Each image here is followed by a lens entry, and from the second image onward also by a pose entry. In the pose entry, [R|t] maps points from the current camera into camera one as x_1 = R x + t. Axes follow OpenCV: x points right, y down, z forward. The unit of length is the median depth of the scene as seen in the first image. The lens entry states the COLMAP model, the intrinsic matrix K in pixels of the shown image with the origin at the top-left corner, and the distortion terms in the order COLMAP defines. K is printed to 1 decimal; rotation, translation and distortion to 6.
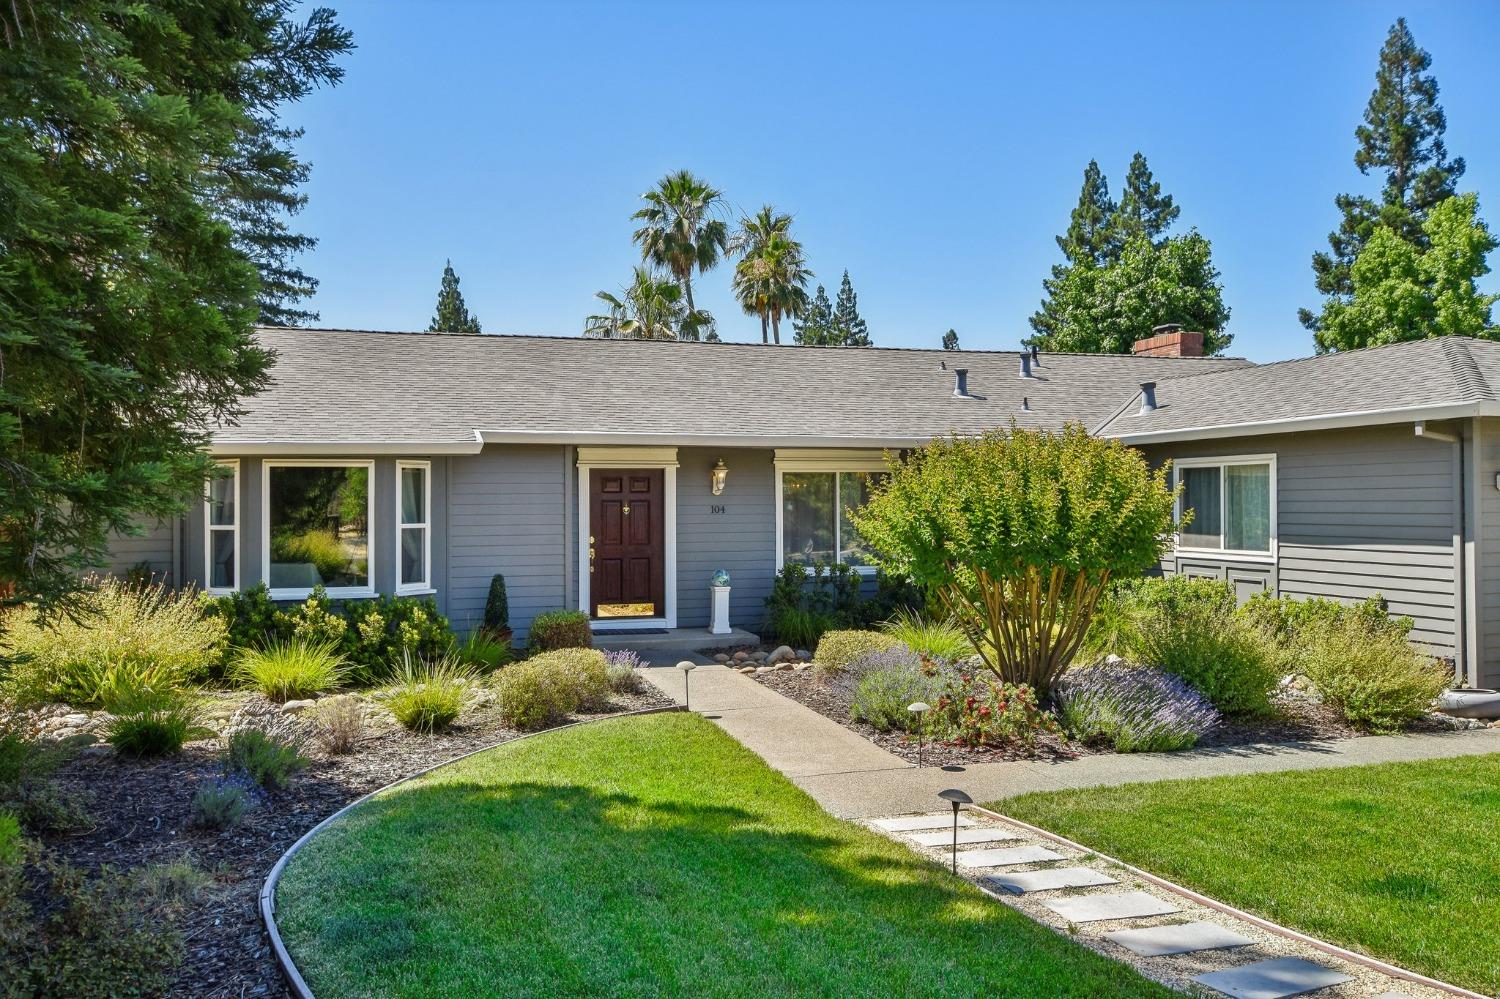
lens RADIAL K [[1244.9, 0, 750.0], [0, 1244.9, 499.5], [0, 0, 1]] dist [0.008146, 0.051076]
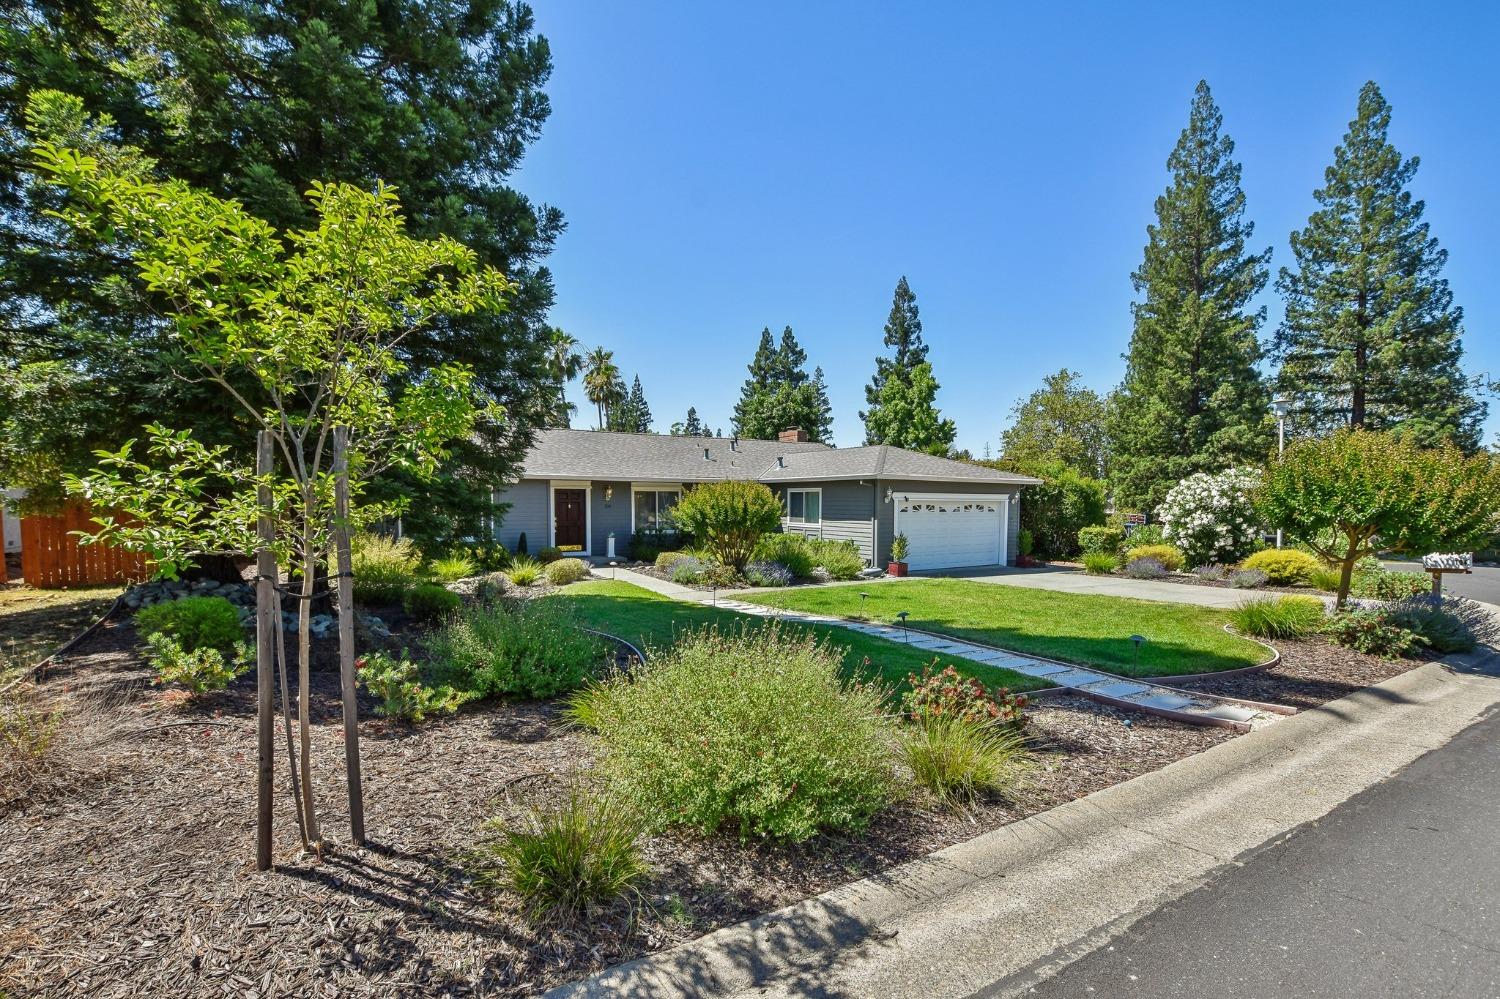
lens RADIAL K [[660.2, 0, 736.8], [0, 660.2, 486.7], [0, 0, 1]] dist [-0.009260, 0.000131]
pose [[0.974472, 0.013562, 0.224100, -0.034650], [-0.009356, 0.999760, -0.019820, -0.003588], [-0.224315, 0.017218, 0.974365, -0.151097]]
